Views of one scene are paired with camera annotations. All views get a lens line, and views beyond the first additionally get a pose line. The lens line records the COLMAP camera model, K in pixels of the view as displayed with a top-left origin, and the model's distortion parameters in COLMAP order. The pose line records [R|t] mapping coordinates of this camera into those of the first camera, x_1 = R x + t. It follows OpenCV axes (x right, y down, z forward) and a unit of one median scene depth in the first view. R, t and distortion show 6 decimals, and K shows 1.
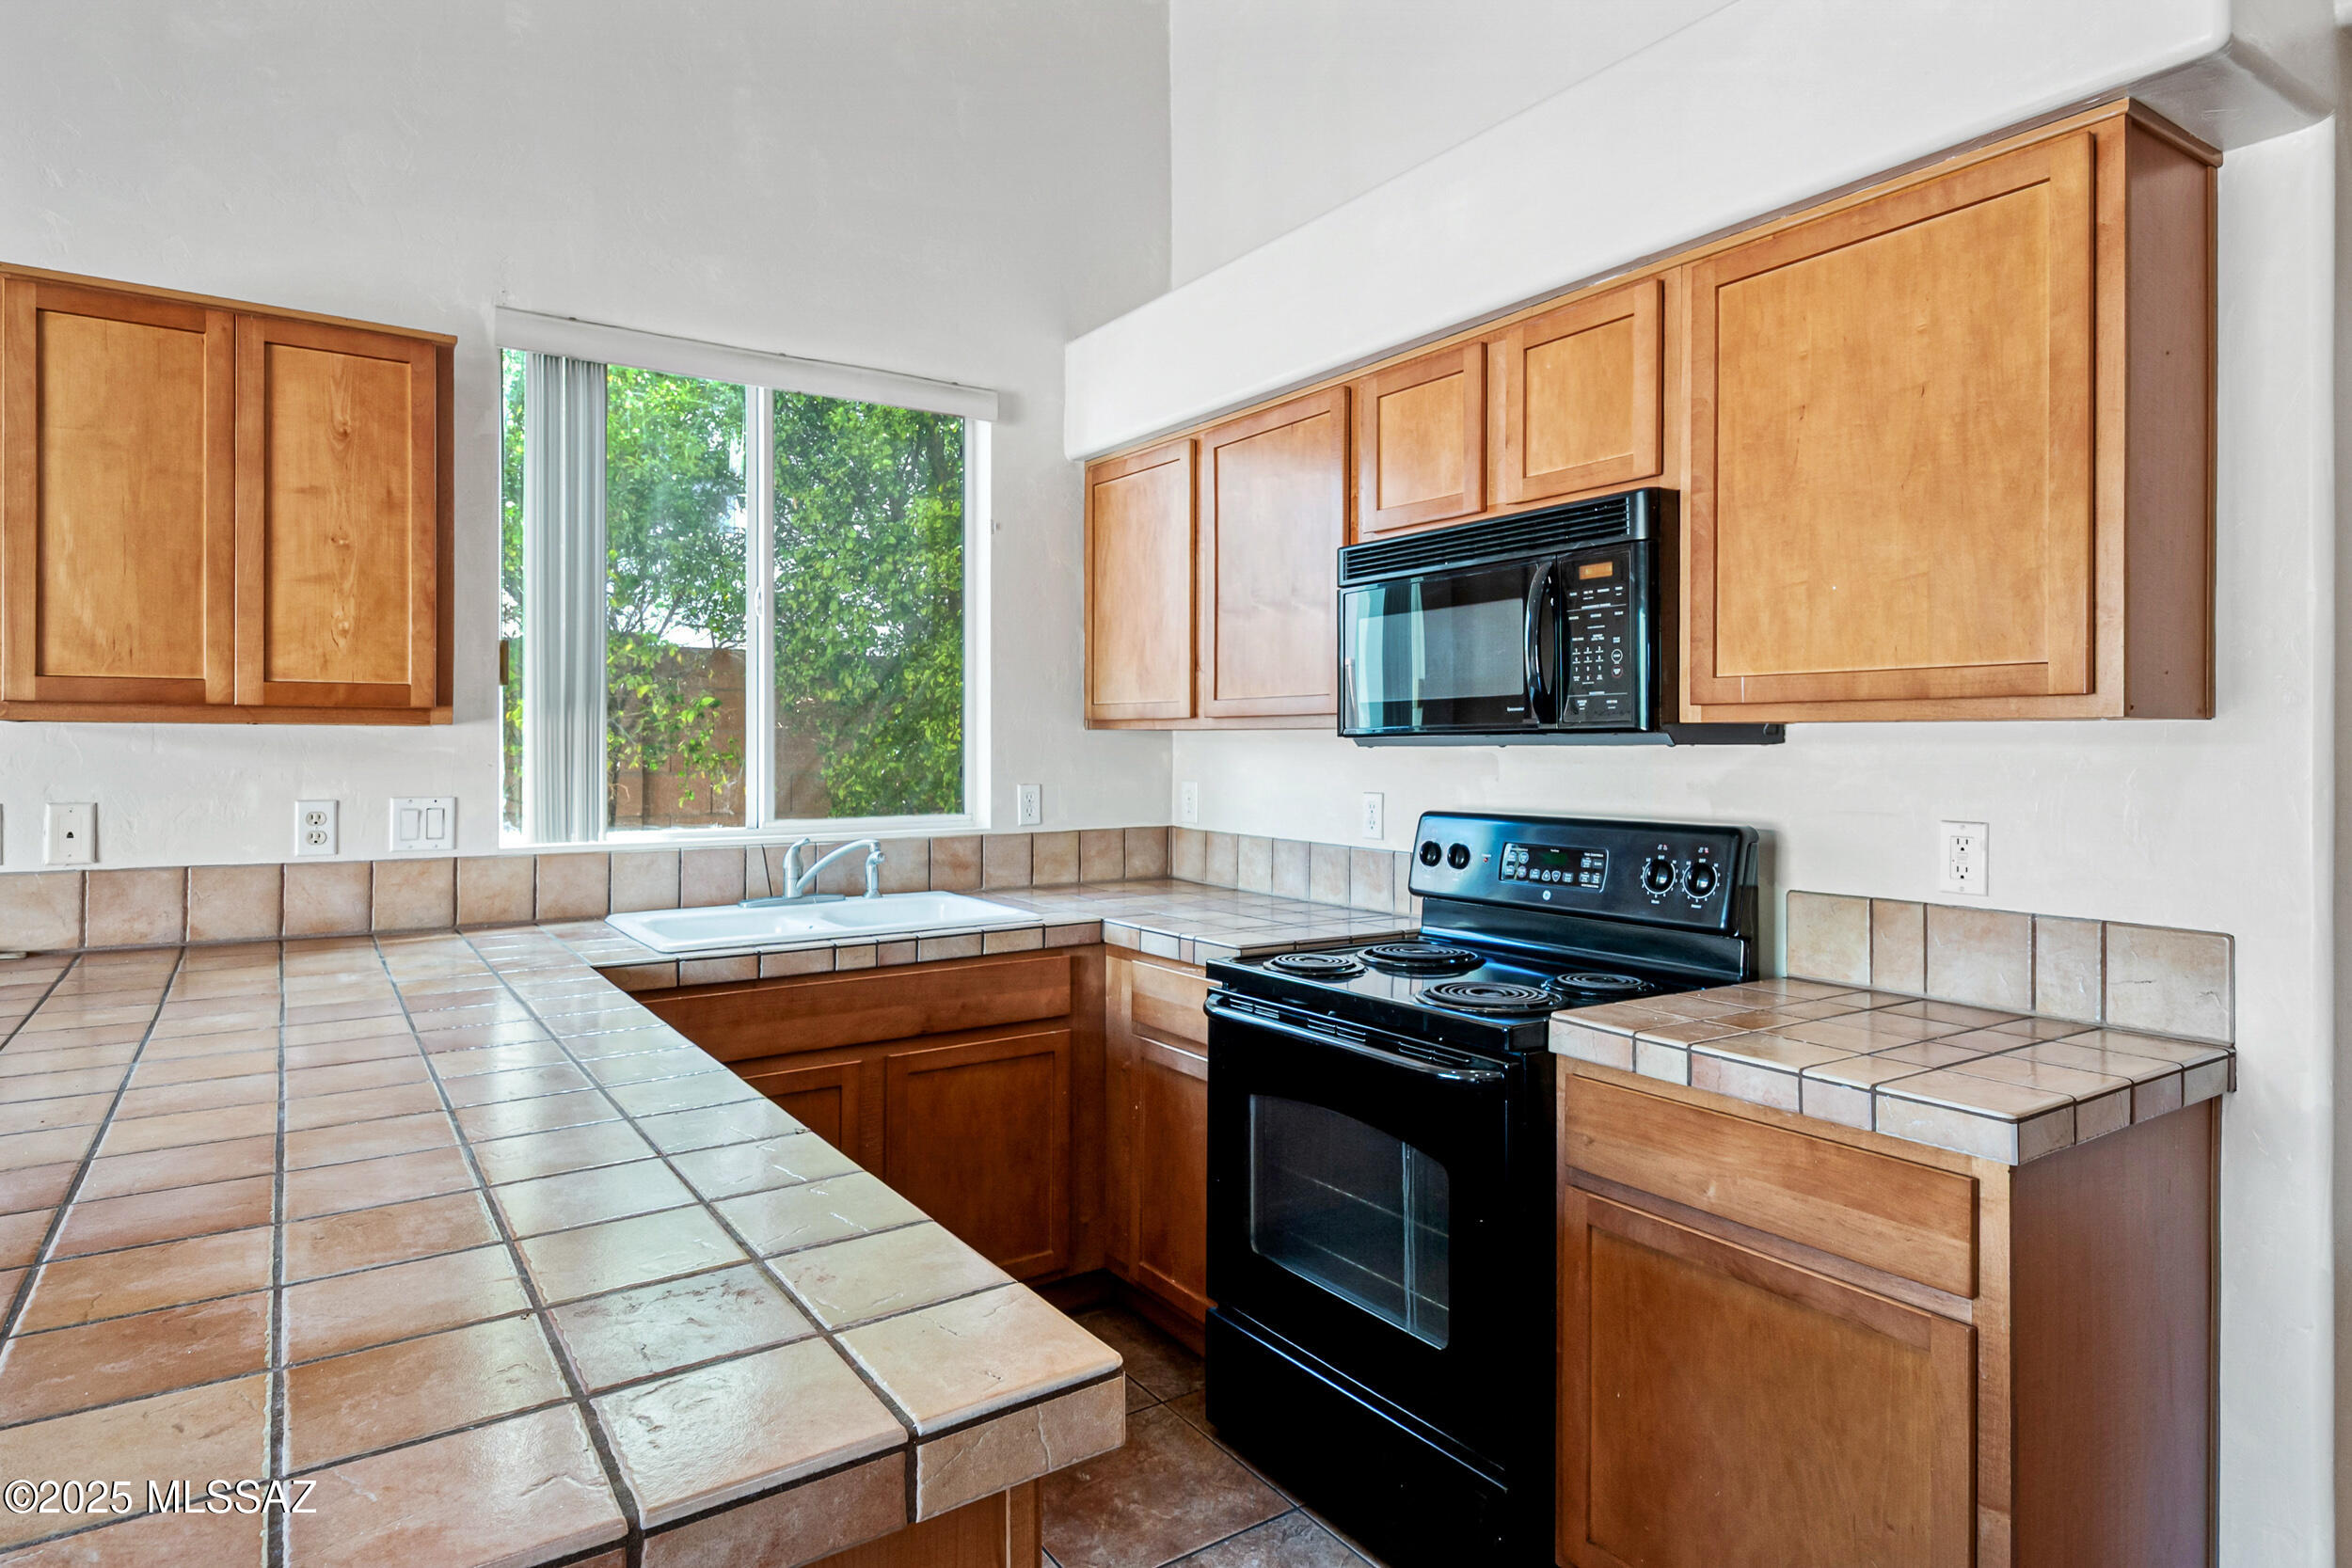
lens RADIAL K [[1290.0, 0, 1167.0], [0, 1290.0, 731.7], [0, 0, 1]] dist [0.032238, -0.019024]
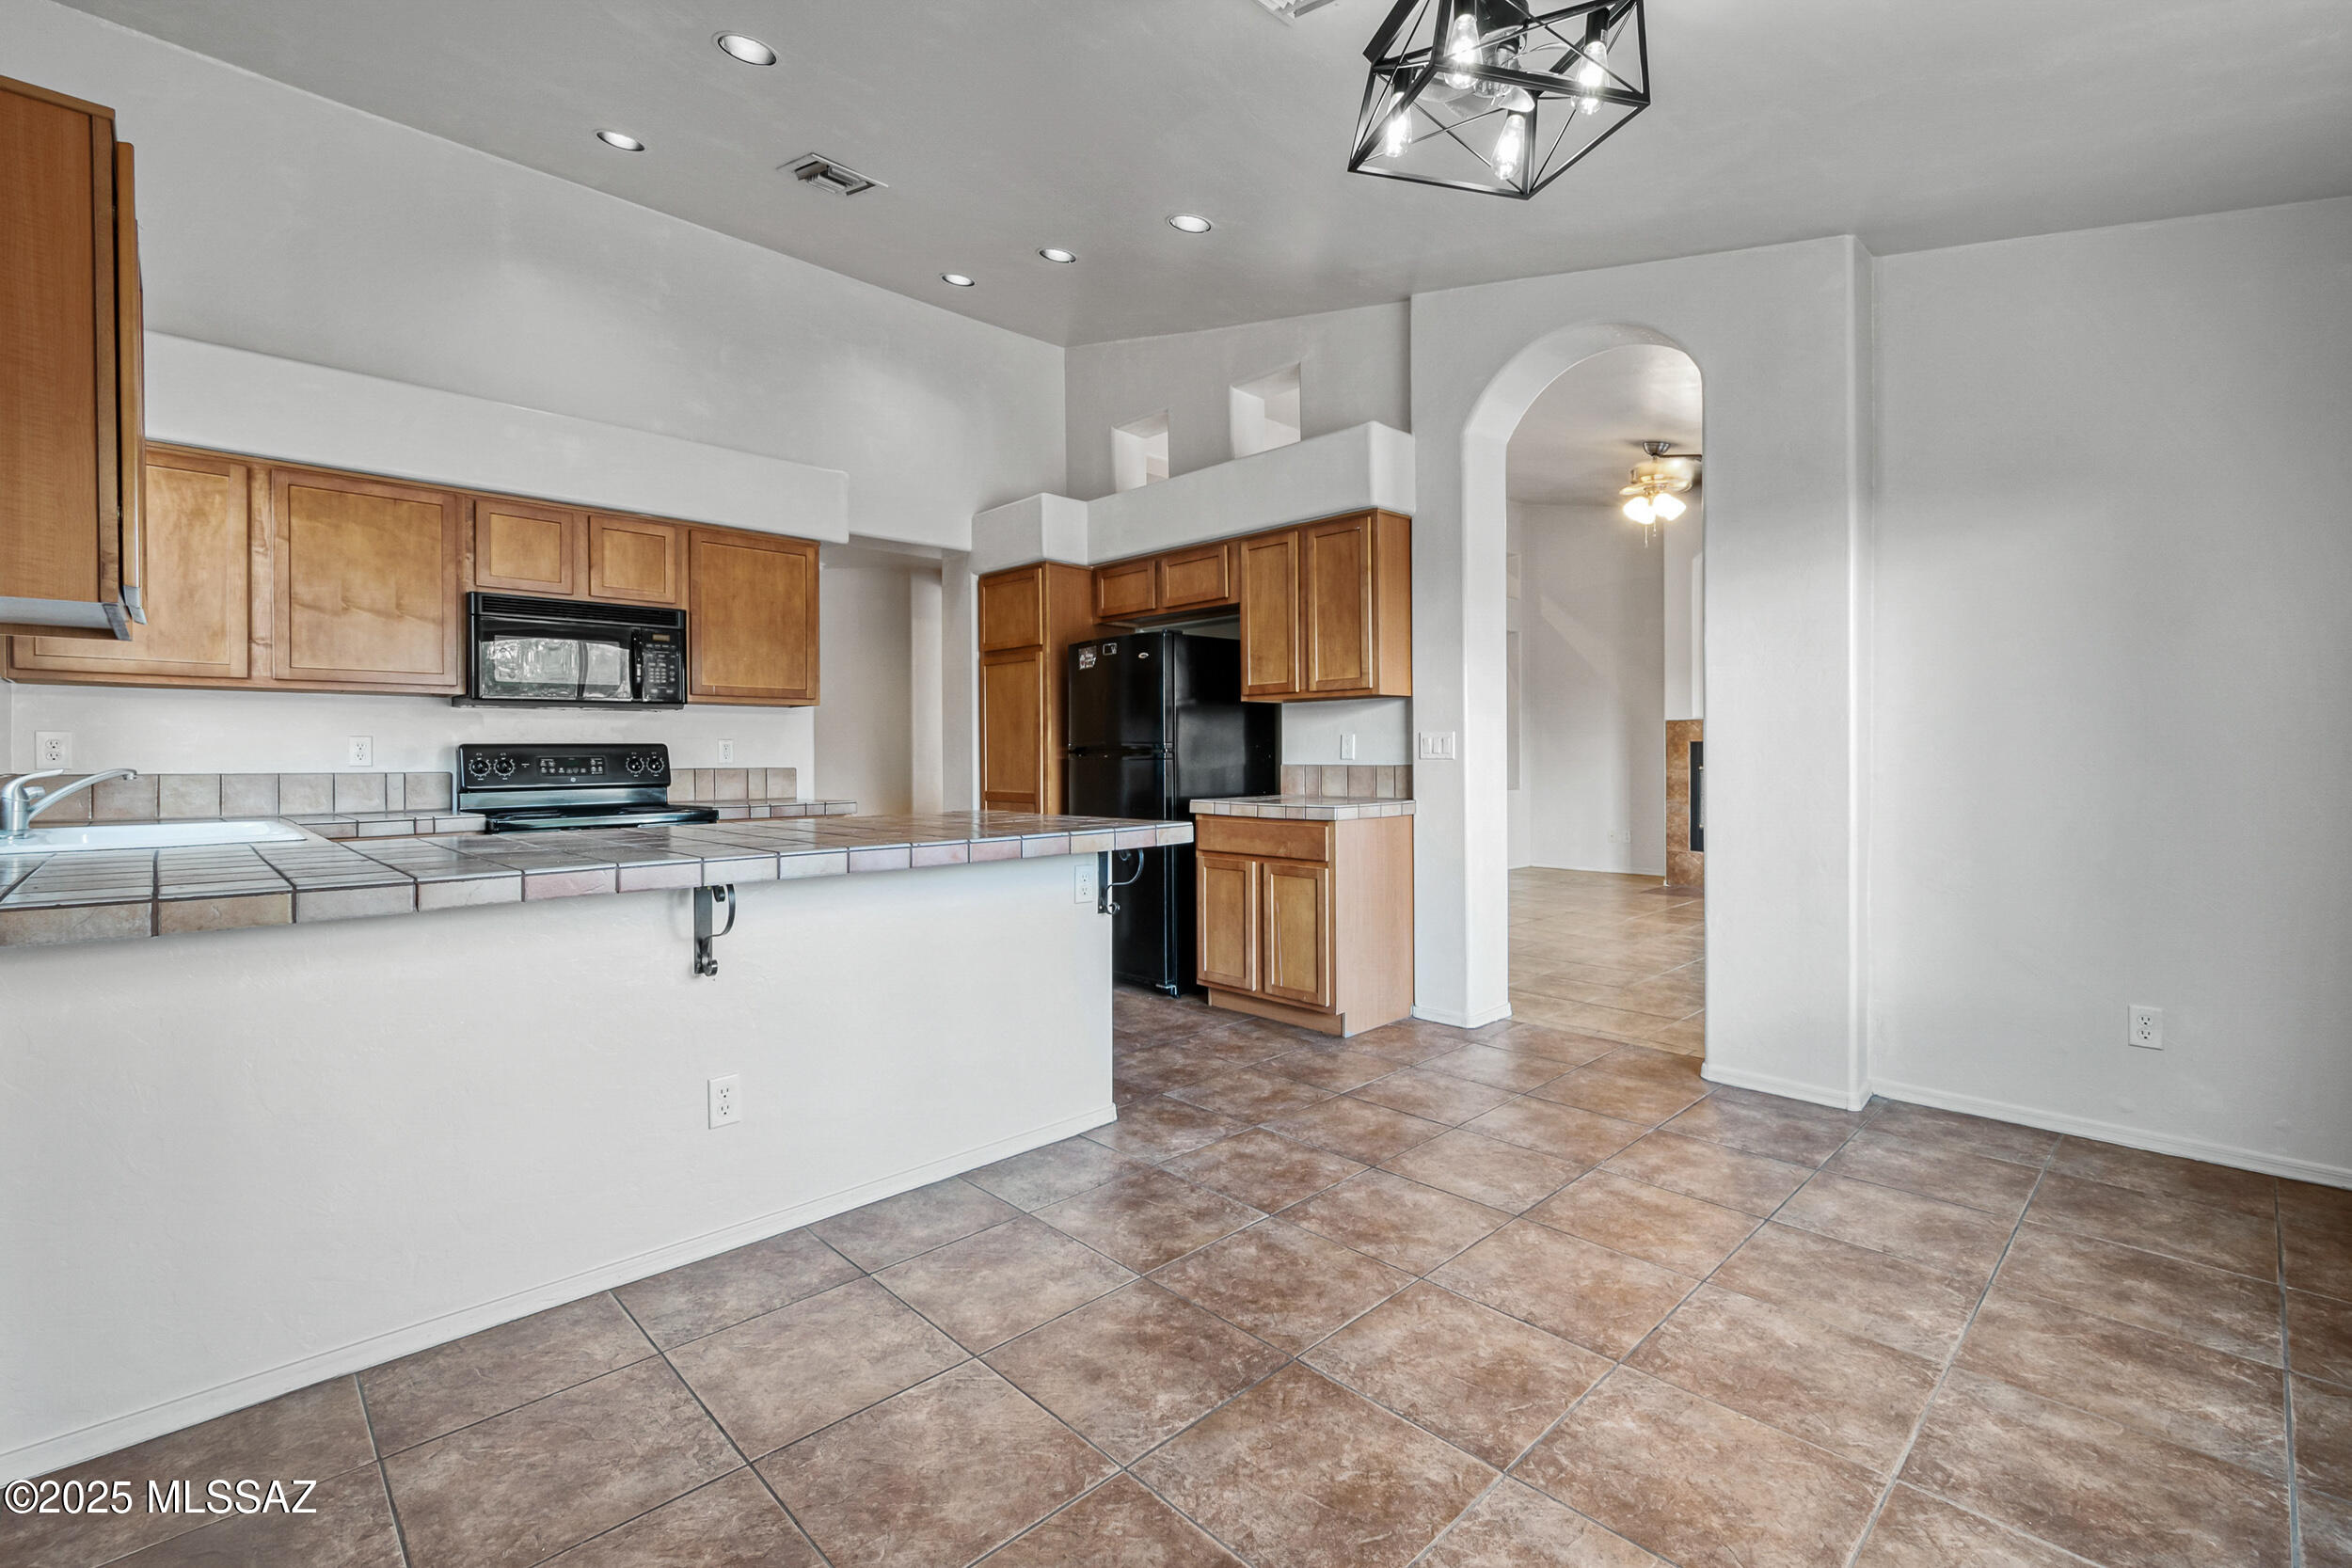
lens RADIAL K [[1036.5, 0, 1169.4], [0, 1036.5, 758.3], [0, 0, 1]] dist [0.004599, 0.000158]
pose [[-0.173836, -0.005345, 0.984760, -1.586623], [-0.000777, 0.999986, 0.005291, 0.082599], [-0.984774, 0.000155, -0.173838, 0.350753]]
